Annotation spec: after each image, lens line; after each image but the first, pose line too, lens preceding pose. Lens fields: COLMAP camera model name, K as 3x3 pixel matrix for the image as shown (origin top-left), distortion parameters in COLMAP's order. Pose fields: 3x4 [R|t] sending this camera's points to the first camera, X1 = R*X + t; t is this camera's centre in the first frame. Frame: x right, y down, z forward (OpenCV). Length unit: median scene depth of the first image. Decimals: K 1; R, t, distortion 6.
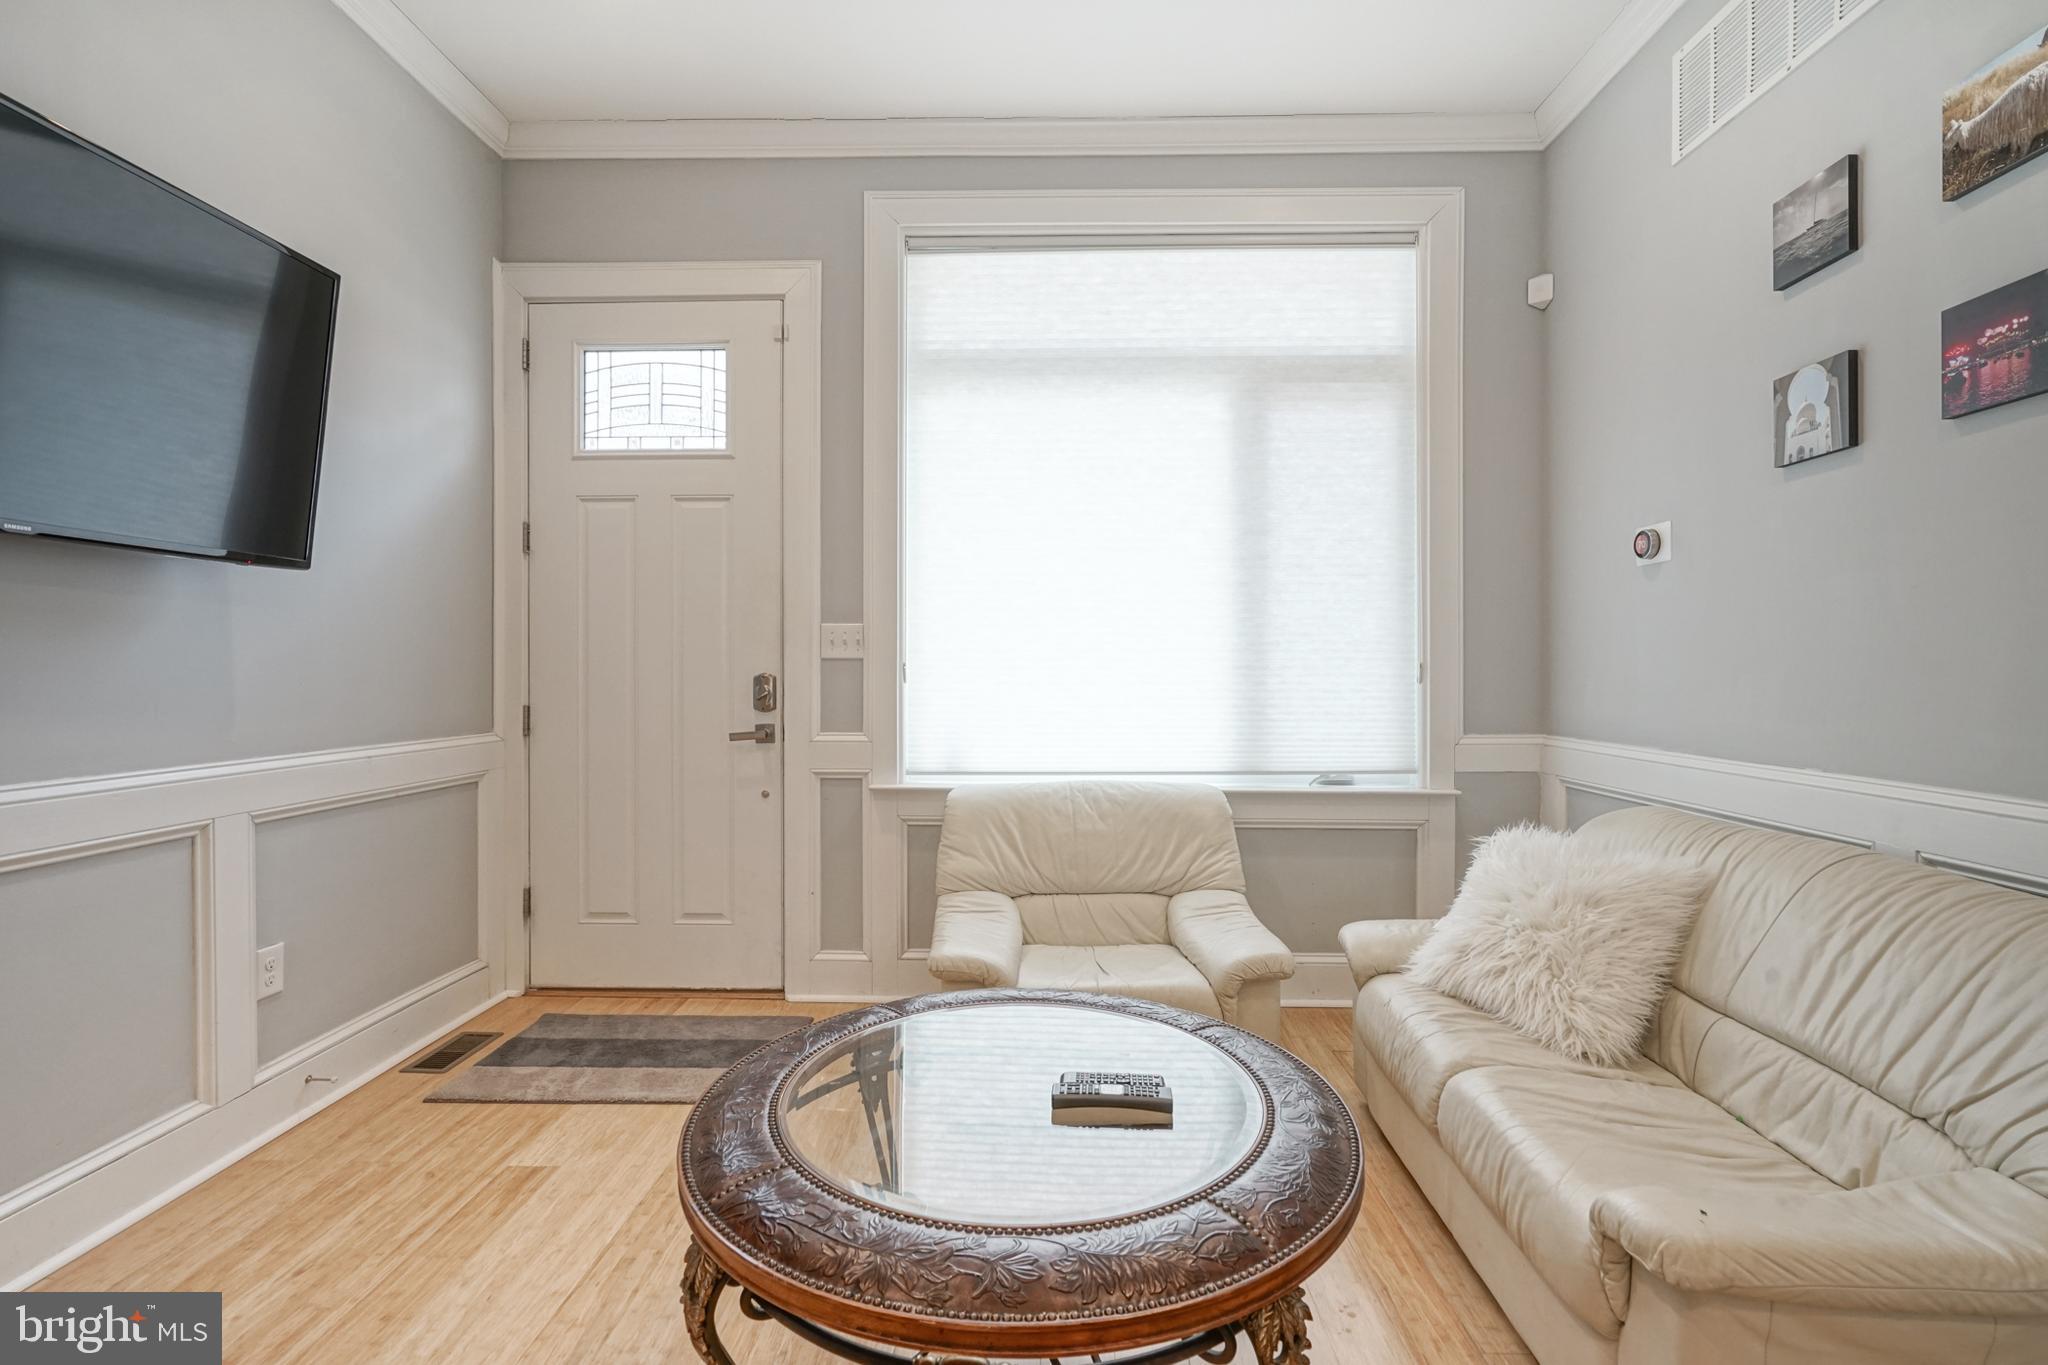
lens RADIAL K [[920.3, 0, 1005.3], [0, 920.3, 679.9], [0, 0, 1]] dist [-0.004049, 0.001119]
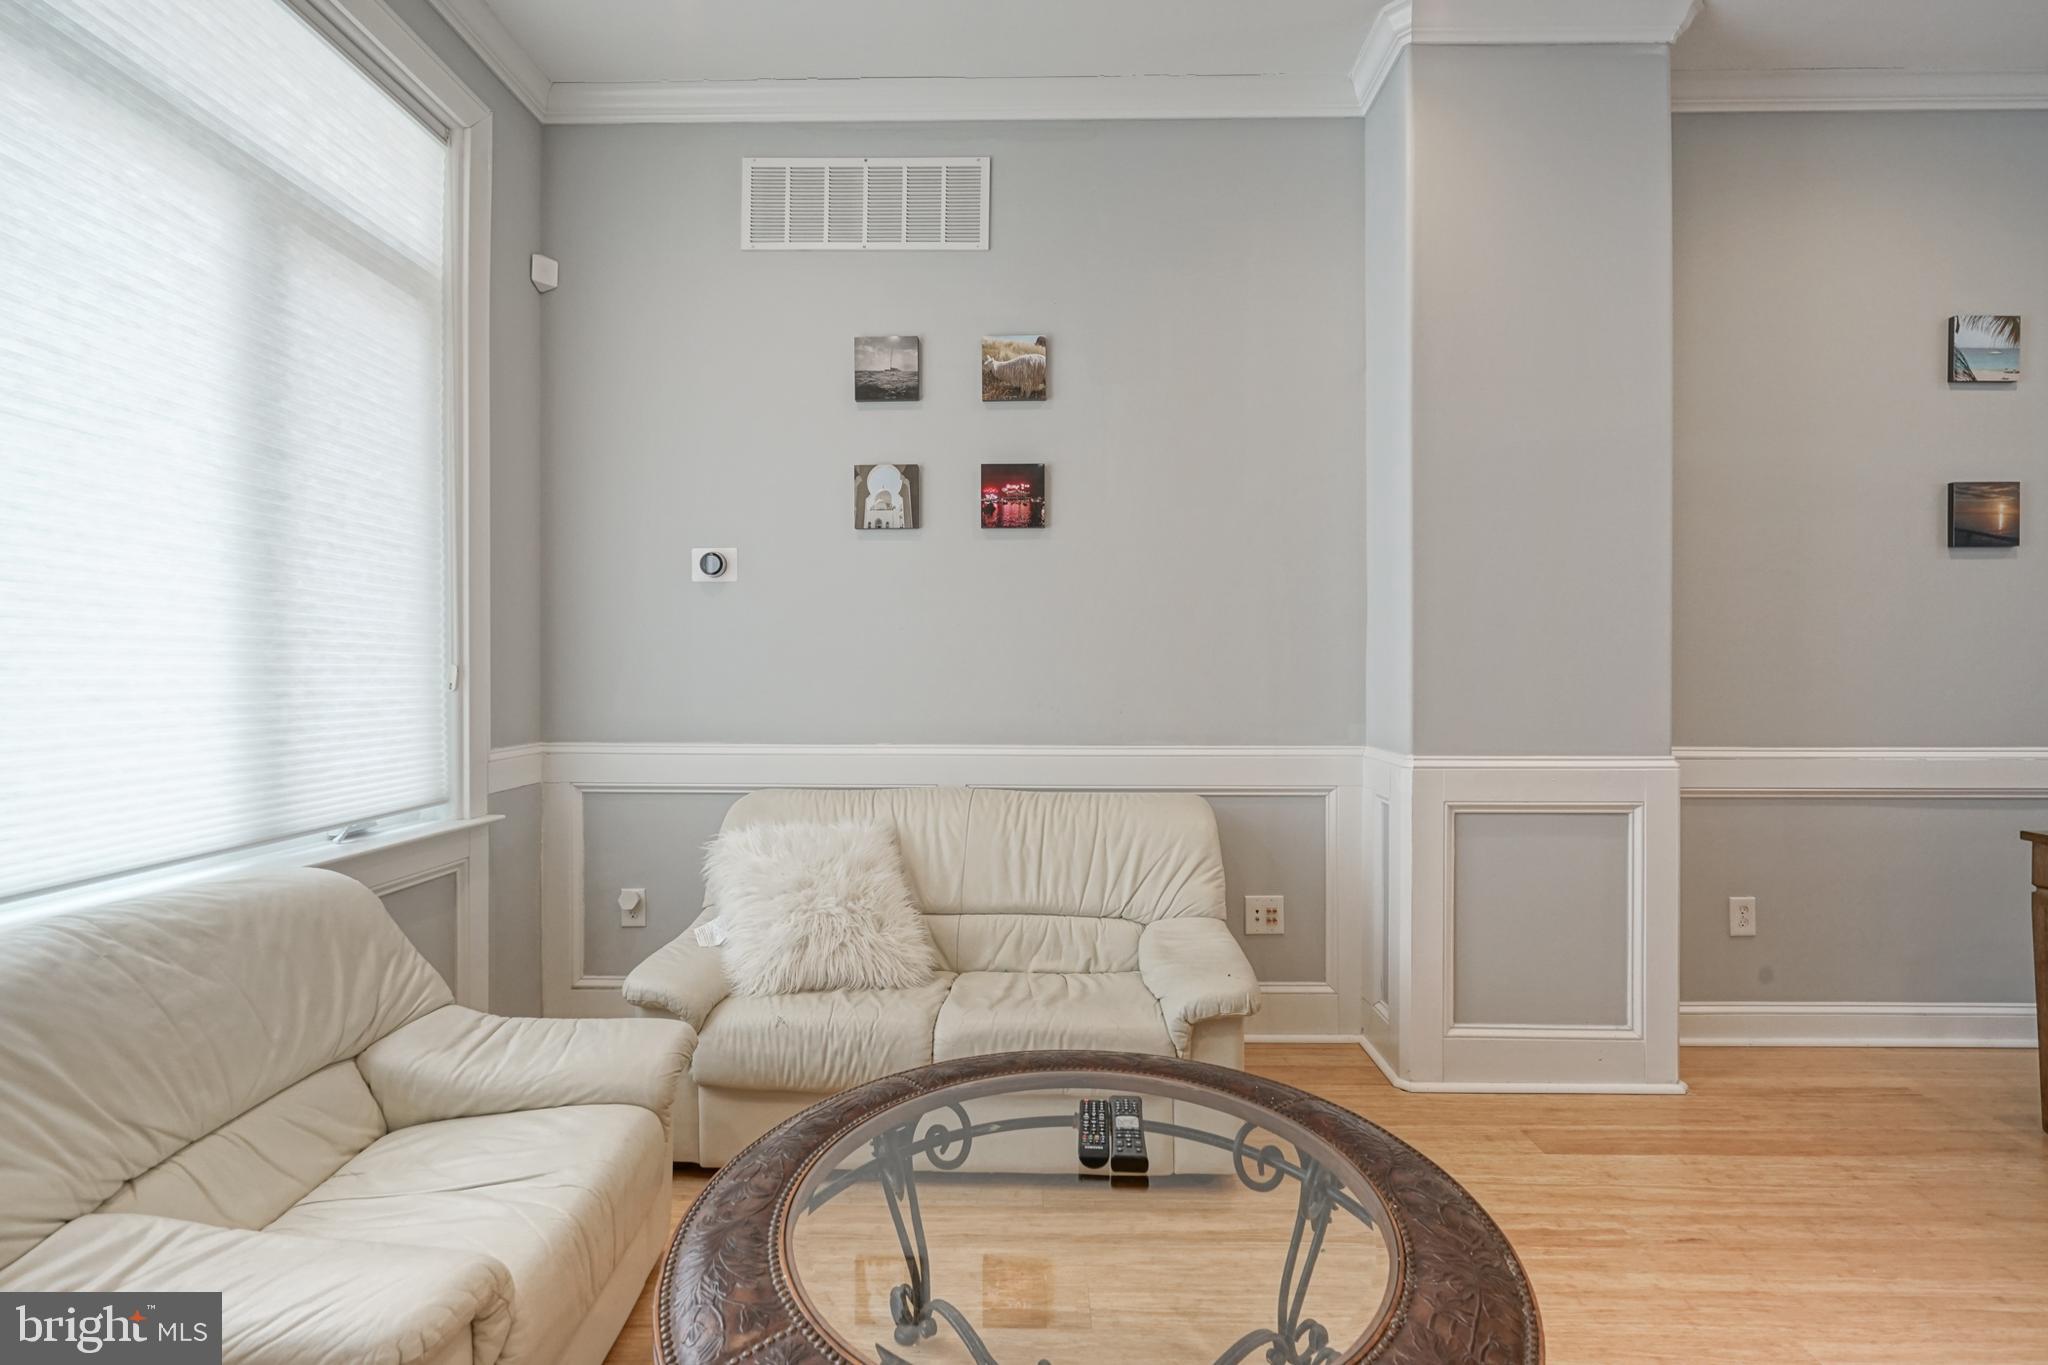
lens RADIAL K [[920.3, 0, 1065.0], [0, 920.3, 678.9], [0, 0, 1]] dist [-0.004049, 0.001119]
pose [[-0.037361, -0.005315, 0.999288, -0.570474], [0.009702, 0.999937, 0.005681, -0.009684], [-0.999255, 0.009907, -0.037307, 0.754785]]
